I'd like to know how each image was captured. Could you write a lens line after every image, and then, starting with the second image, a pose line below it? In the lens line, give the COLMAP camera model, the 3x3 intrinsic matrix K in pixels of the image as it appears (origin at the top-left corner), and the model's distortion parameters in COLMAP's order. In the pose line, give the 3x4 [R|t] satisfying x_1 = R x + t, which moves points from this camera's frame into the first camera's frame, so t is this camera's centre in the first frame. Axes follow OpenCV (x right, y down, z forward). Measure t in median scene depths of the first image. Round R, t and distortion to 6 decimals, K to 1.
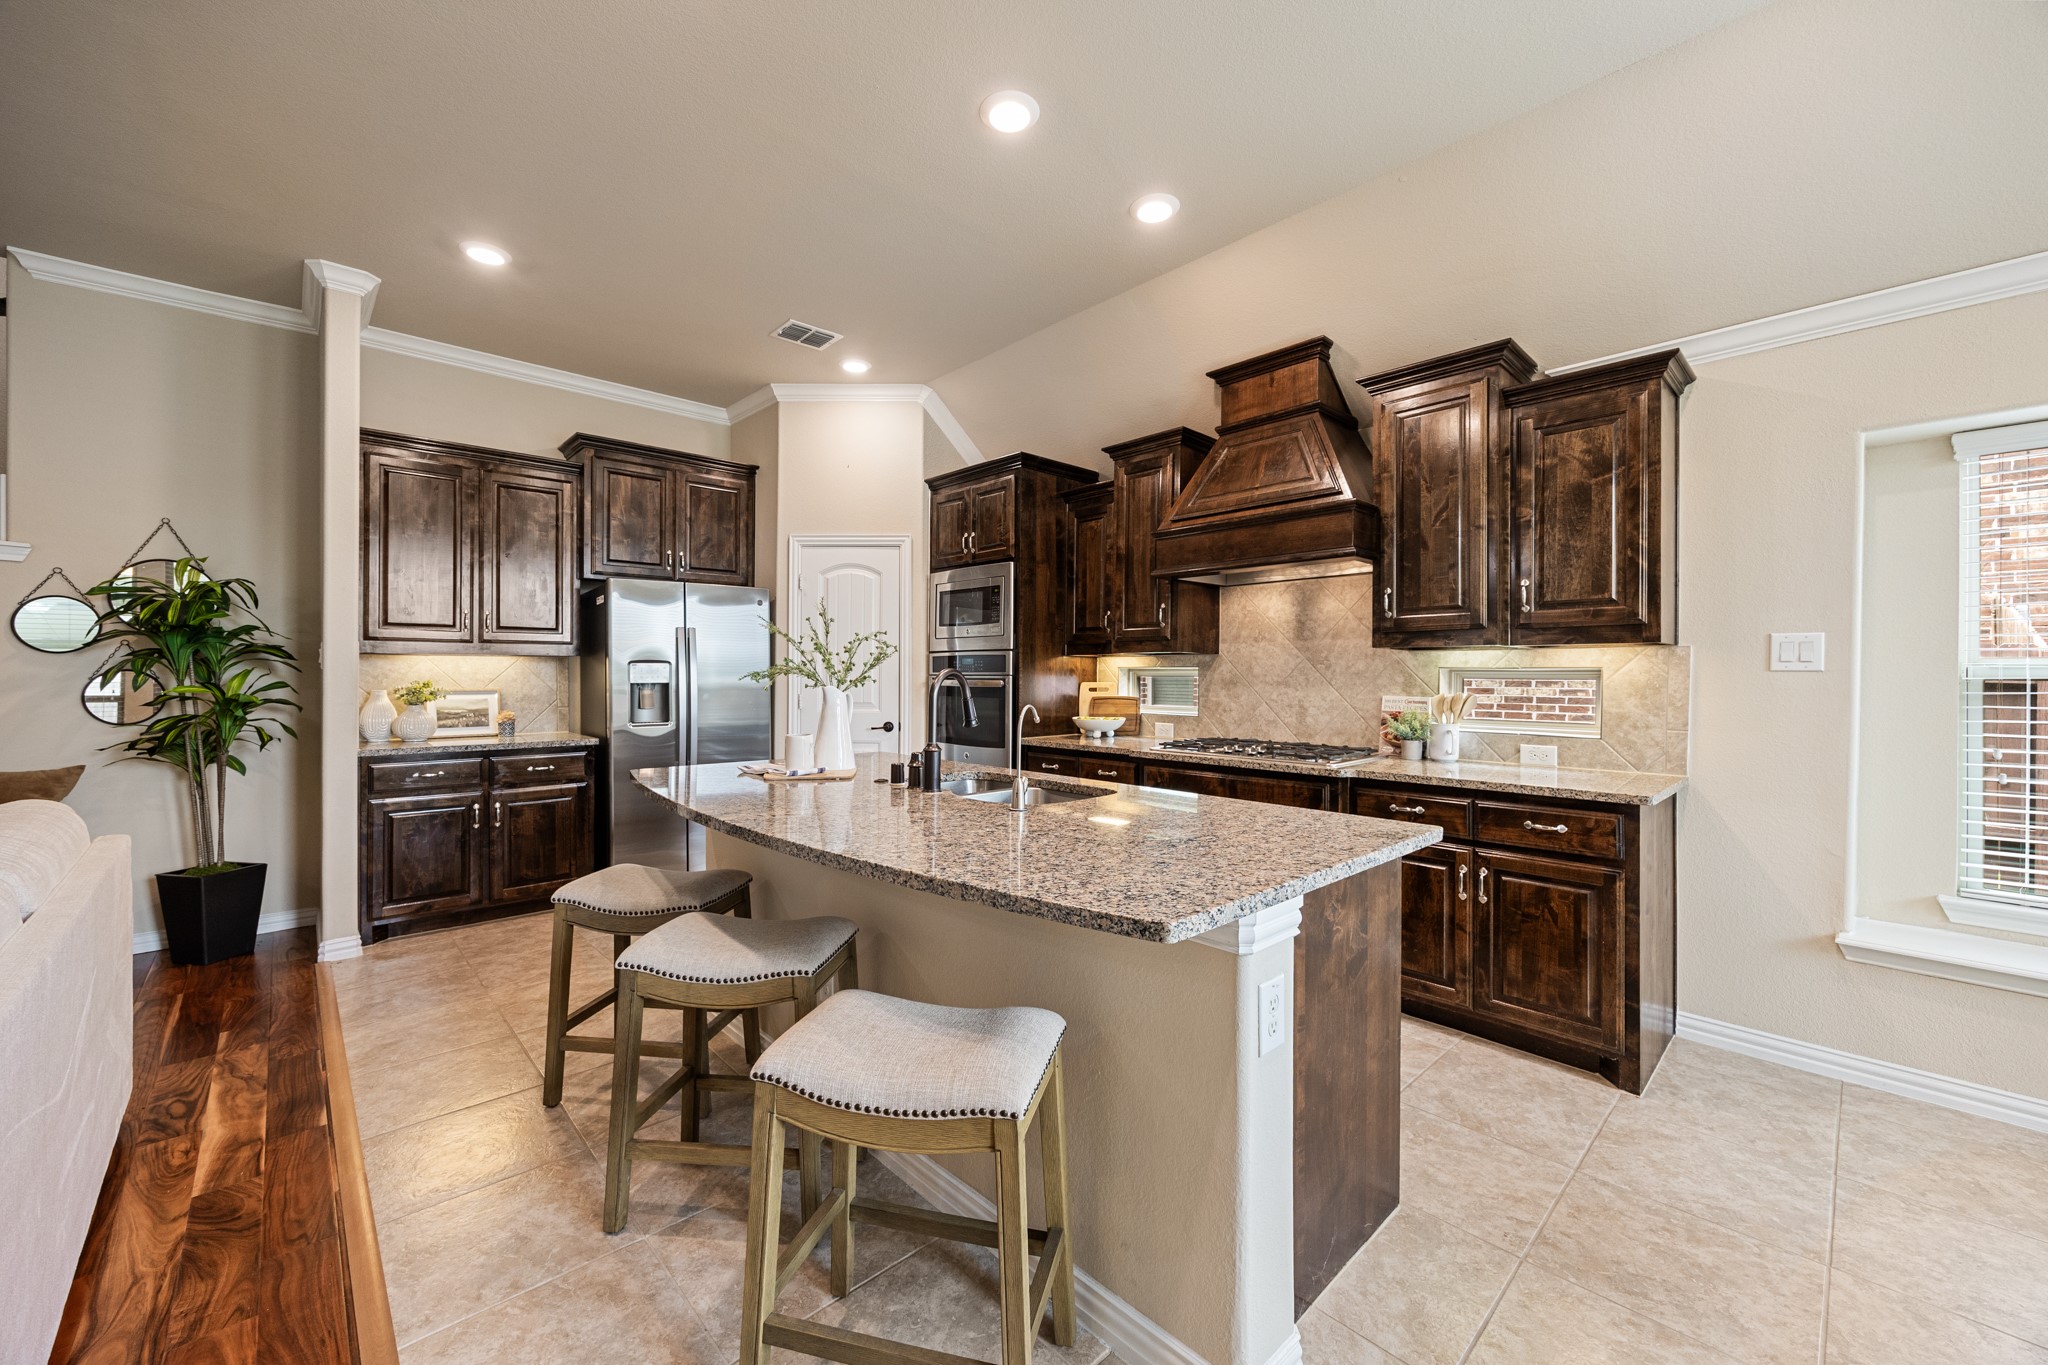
lens RADIAL K [[790.1, 0, 1042.7], [0, 790.1, 674.8], [0, 0, 1]] dist [-0.002474, -0.000050]
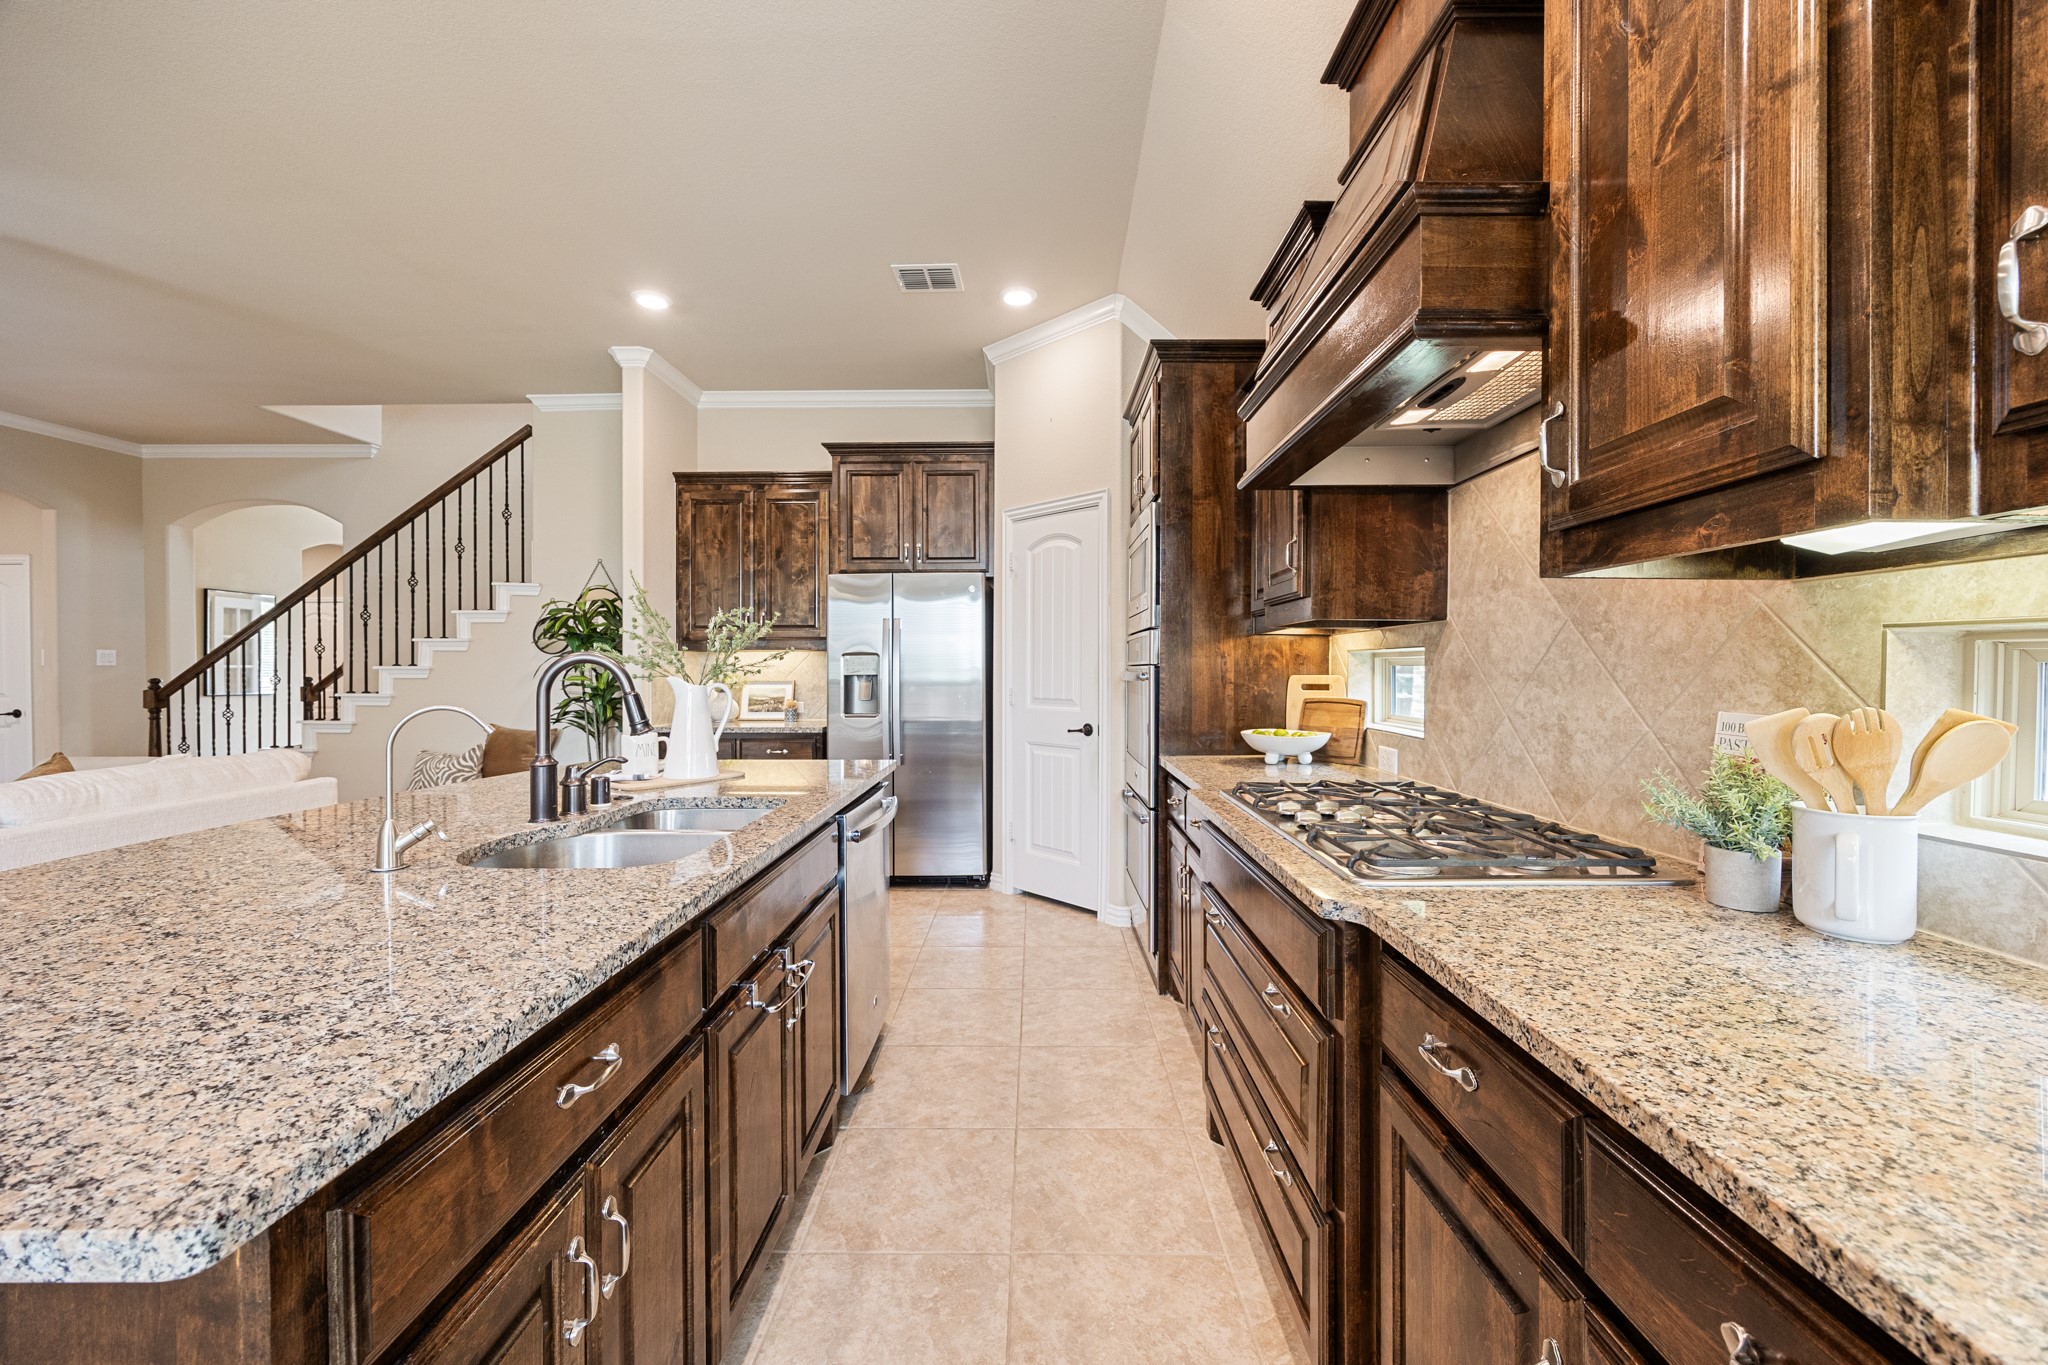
lens RADIAL K [[790.1, 0, 1034.8], [0, 790.1, 670.8], [0, 0, 1]] dist [-0.002474, -0.000050]
pose [[0.719808, -0.002256, -0.694170, 0.399276], [0.003407, 0.999994, 0.000283, 0.005999], [0.694165, -0.002569, 0.719811, 0.458870]]
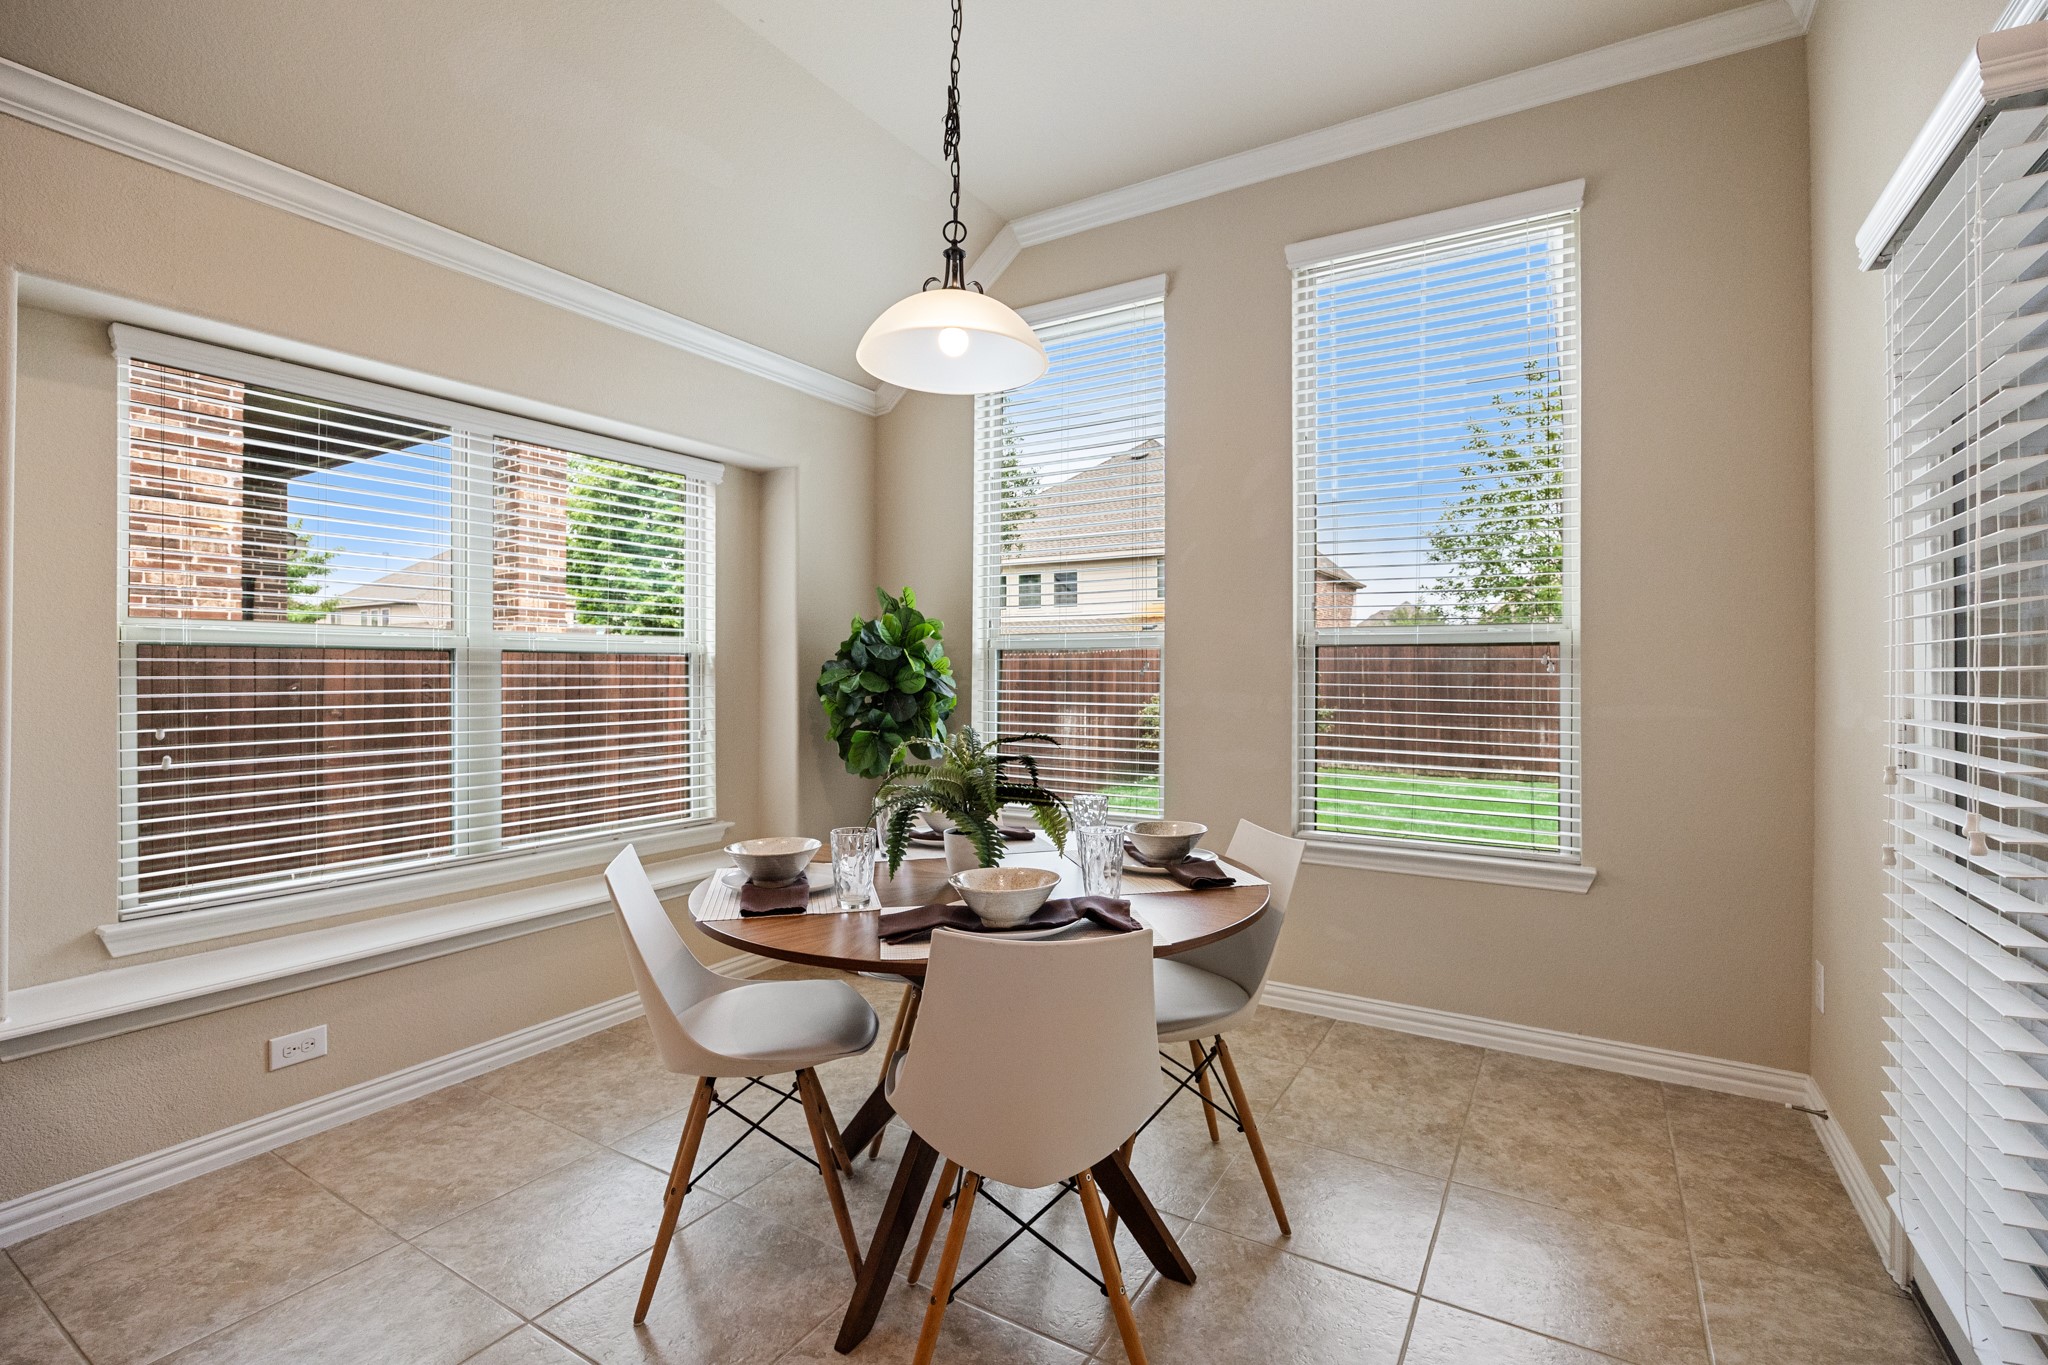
lens RADIAL K [[919.3, 0, 1014.6], [0, 919.3, 676.7], [0, 0, 1]] dist [-0.003493, -0.000612]
pose [[-0.249055, -0.010216, 0.968436, 0.044821], [0.000010, 0.999944, 0.010551, 0.018616], [-0.968489, 0.002638, -0.249041, 0.228634]]
